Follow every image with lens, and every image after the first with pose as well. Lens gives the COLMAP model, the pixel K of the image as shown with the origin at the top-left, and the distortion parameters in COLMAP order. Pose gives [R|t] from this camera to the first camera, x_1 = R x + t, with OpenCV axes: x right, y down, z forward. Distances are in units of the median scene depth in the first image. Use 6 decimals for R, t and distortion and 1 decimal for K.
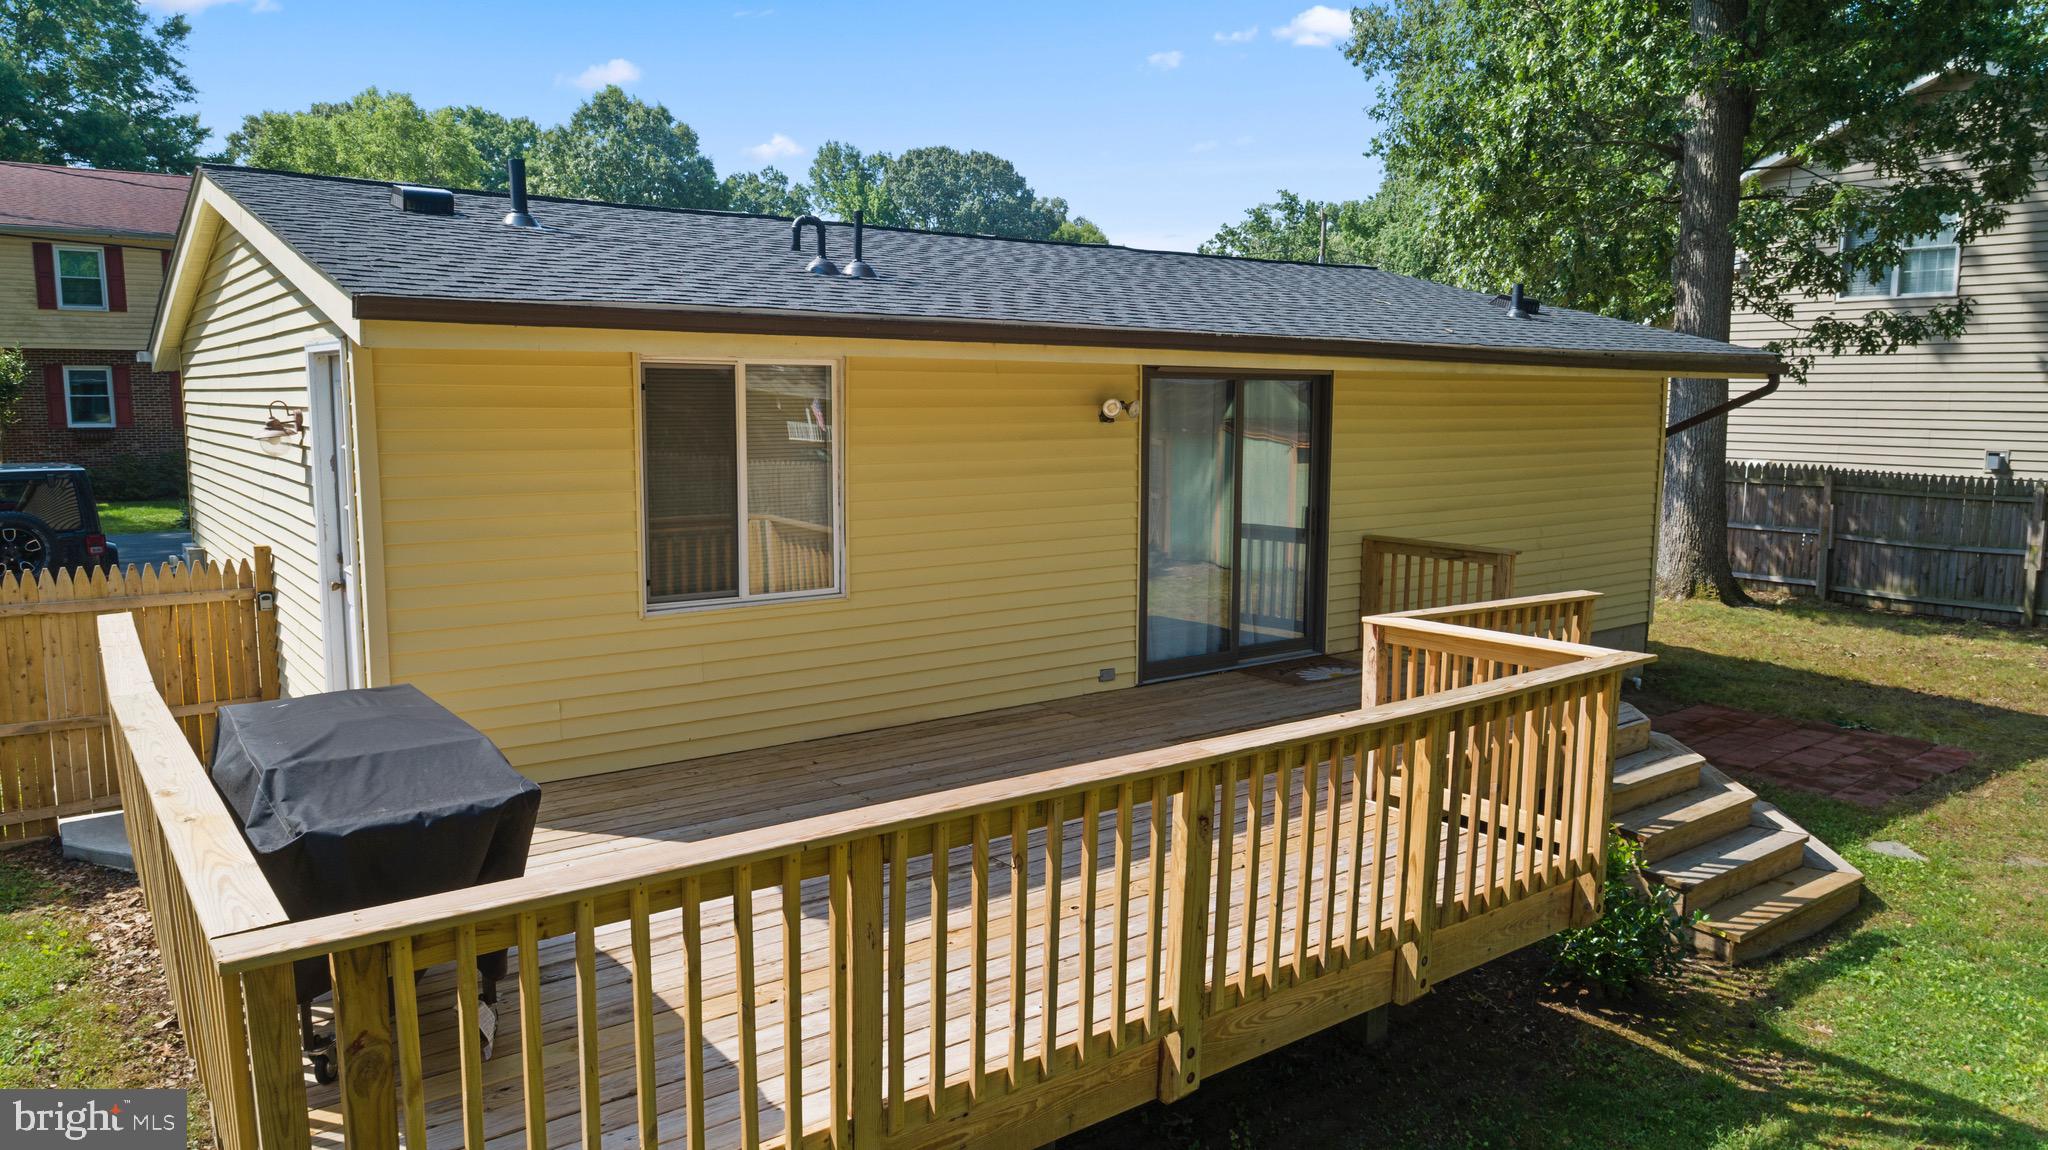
lens RADIAL K [[1372.5, 0, 1024.0], [0, 1372.5, 575.0], [0, 0, 1]] dist [-0.010396, -0.003136]
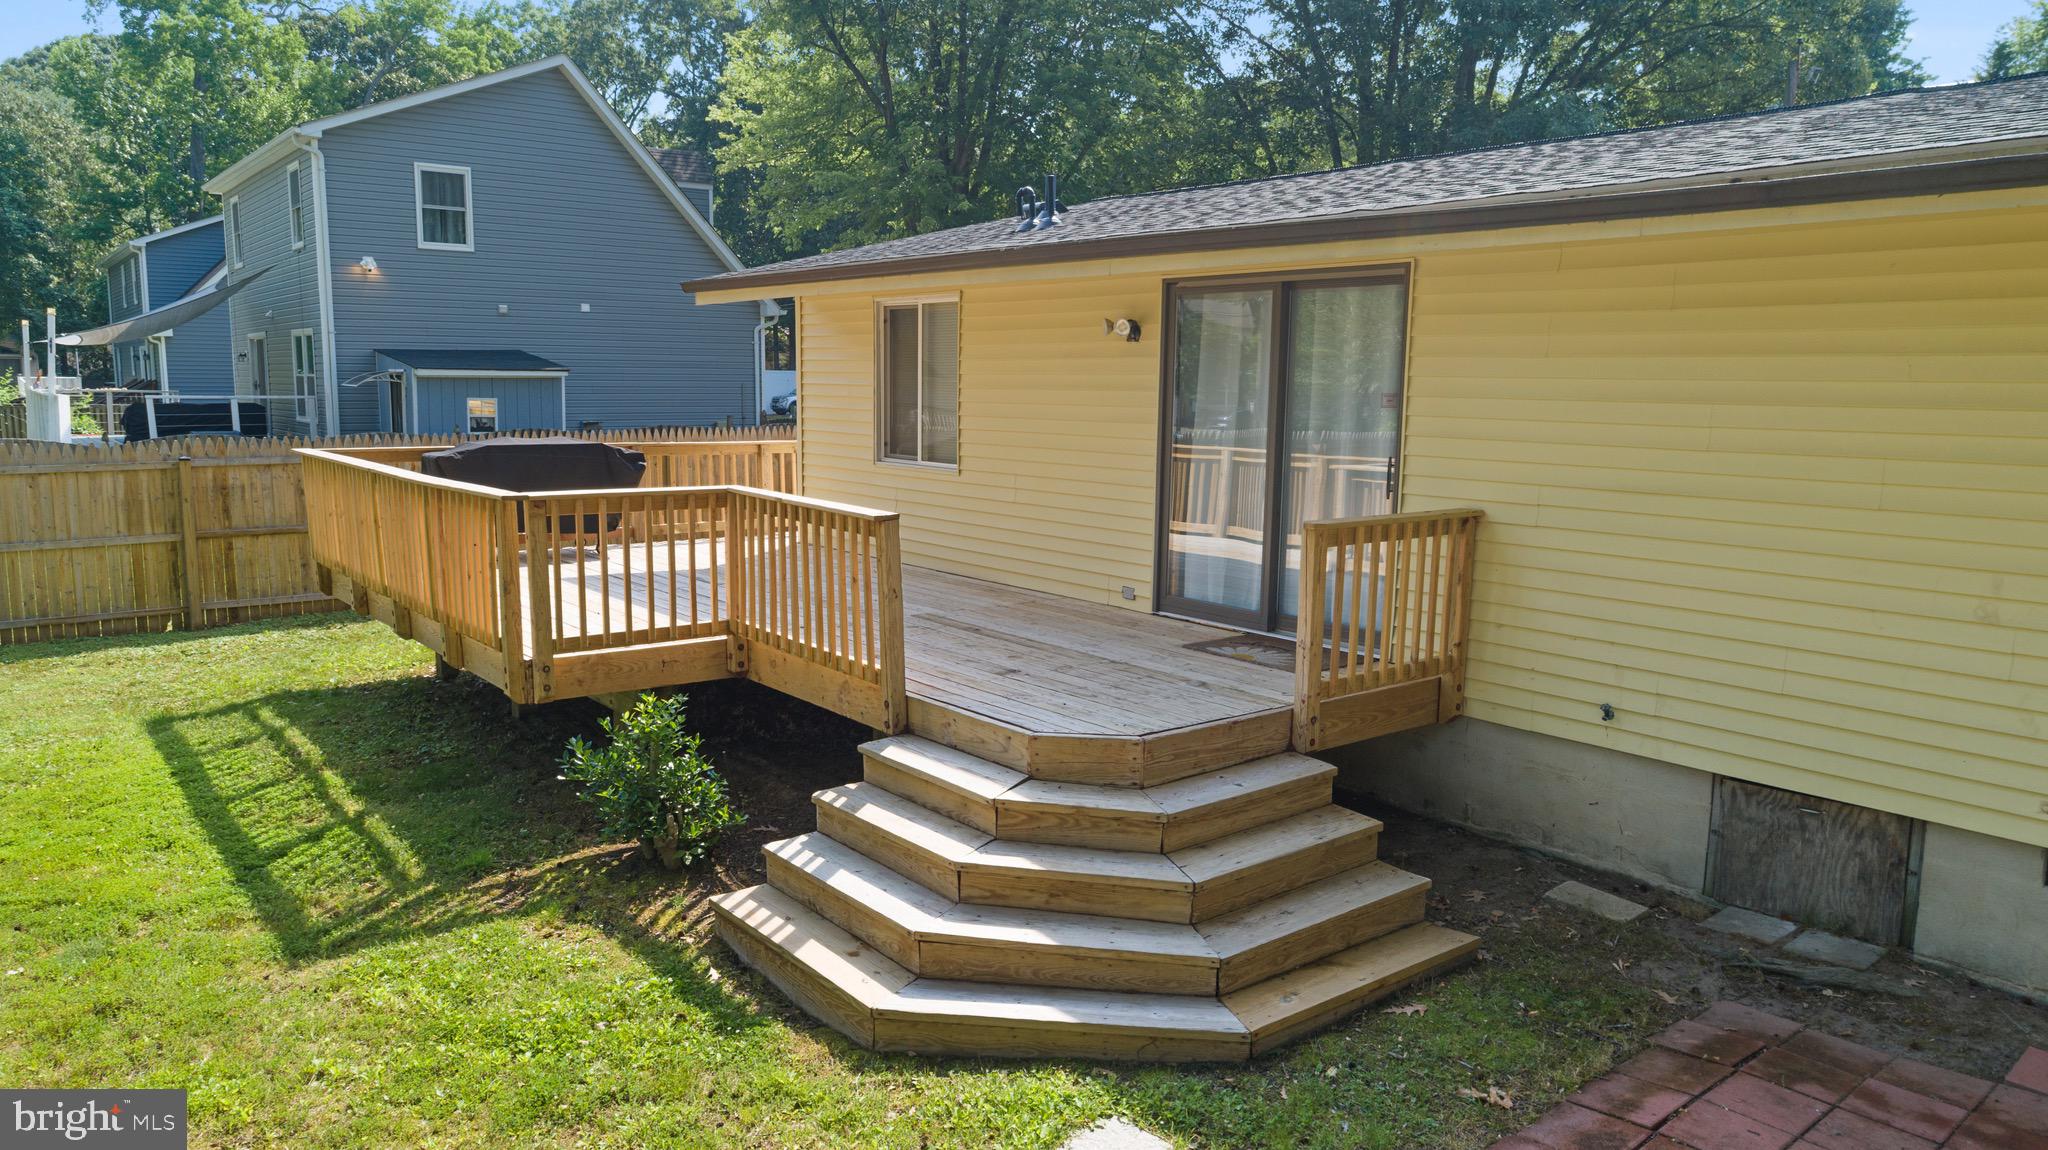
lens RADIAL K [[1372.5, 0, 1024.0], [0, 1372.5, 575.0], [0, 0, 1]] dist [-0.010396, -0.003136]
pose [[0.022317, 0.141113, -0.989742, 1.311641], [-0.138423, 0.980889, 0.136730, -0.083264], [0.990122, 0.133952, 0.041424, 1.088206]]
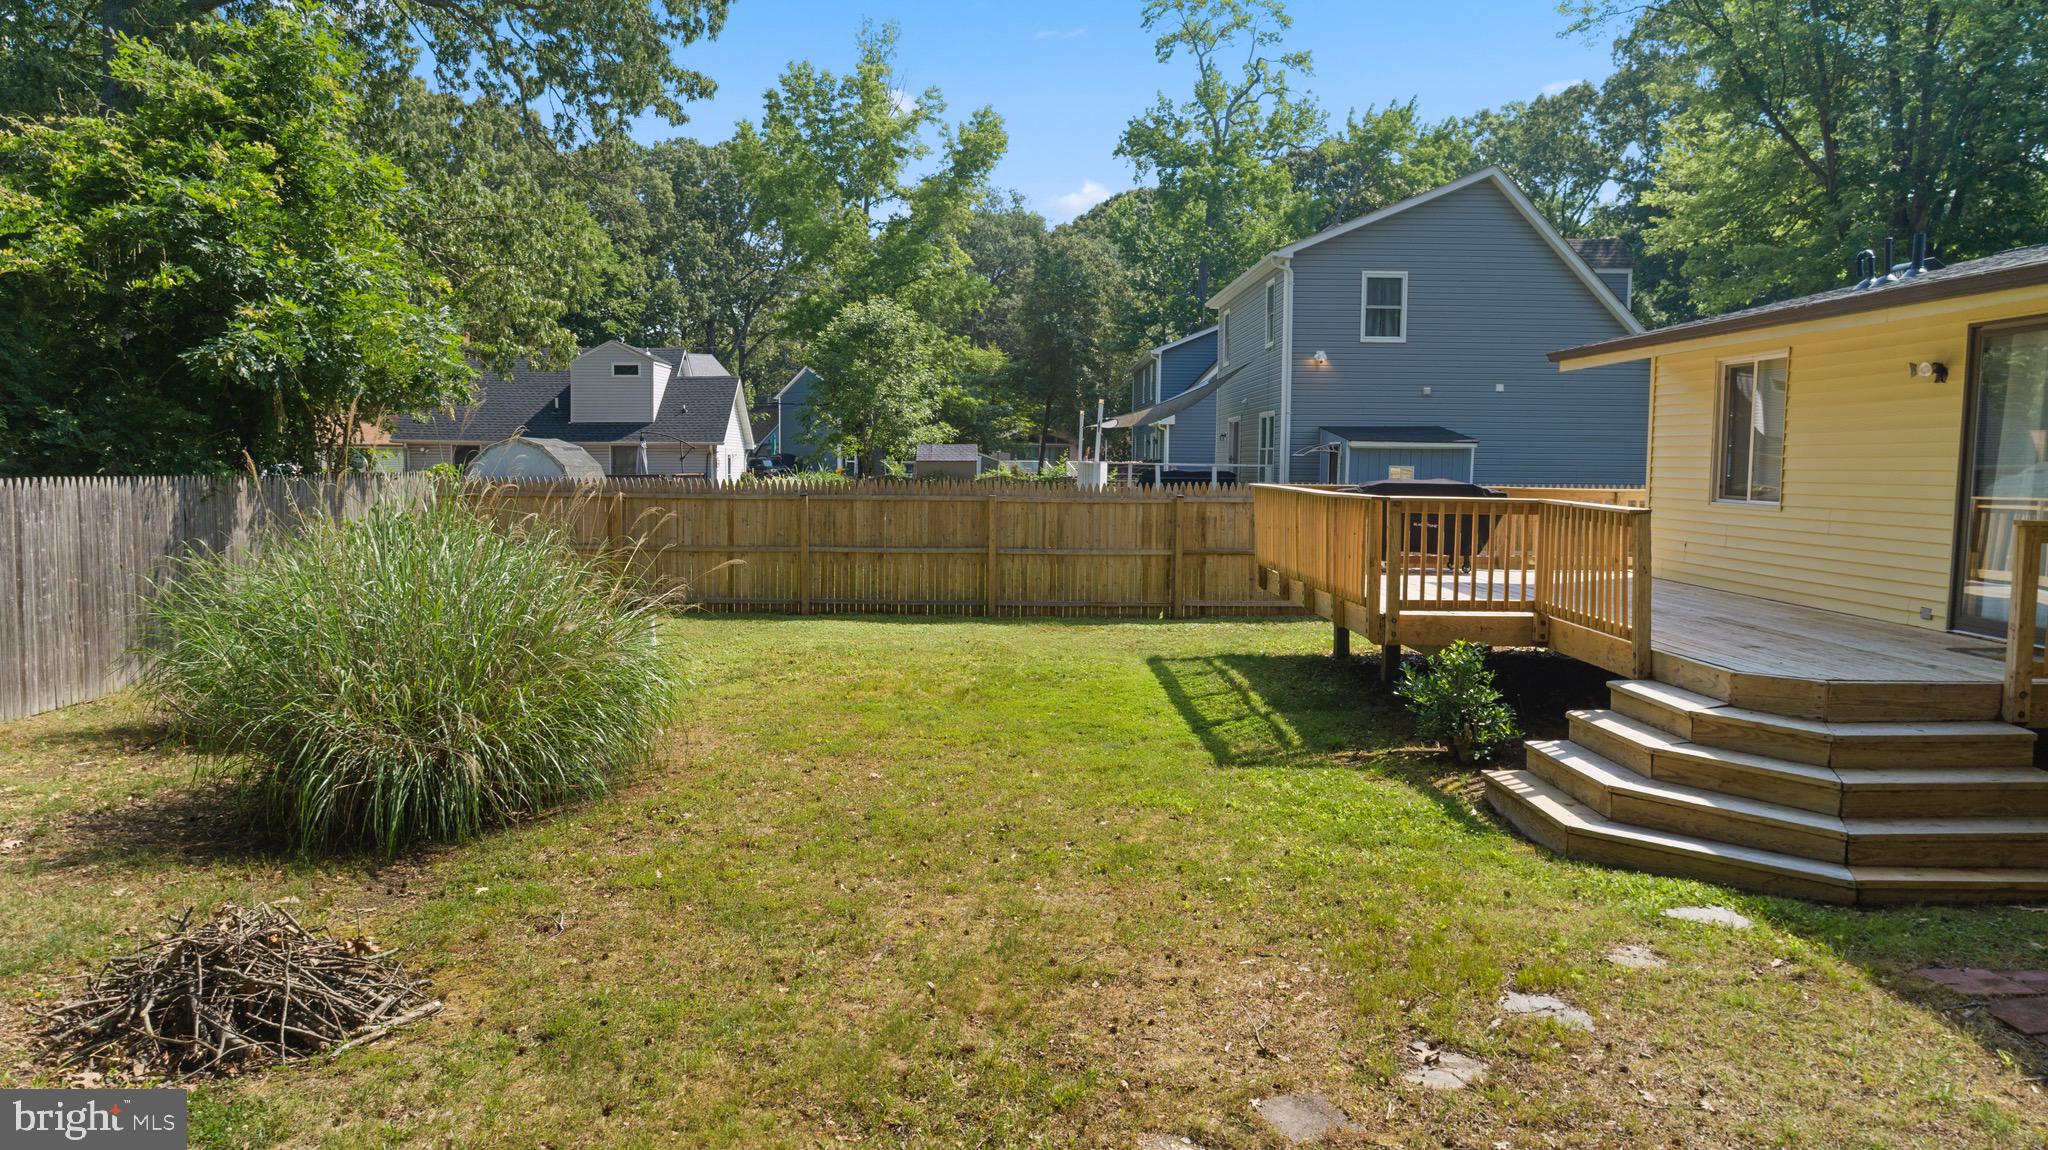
lens RADIAL K [[1372.5, 0, 1024.0], [0, 1372.5, 575.0], [0, 0, 1]] dist [-0.010396, -0.003136]
pose [[-0.593314, 0.060969, -0.802659, 1.686941], [-0.112608, 0.981036, 0.157756, -0.058984], [0.797056, 0.183985, -0.575197, 1.295045]]
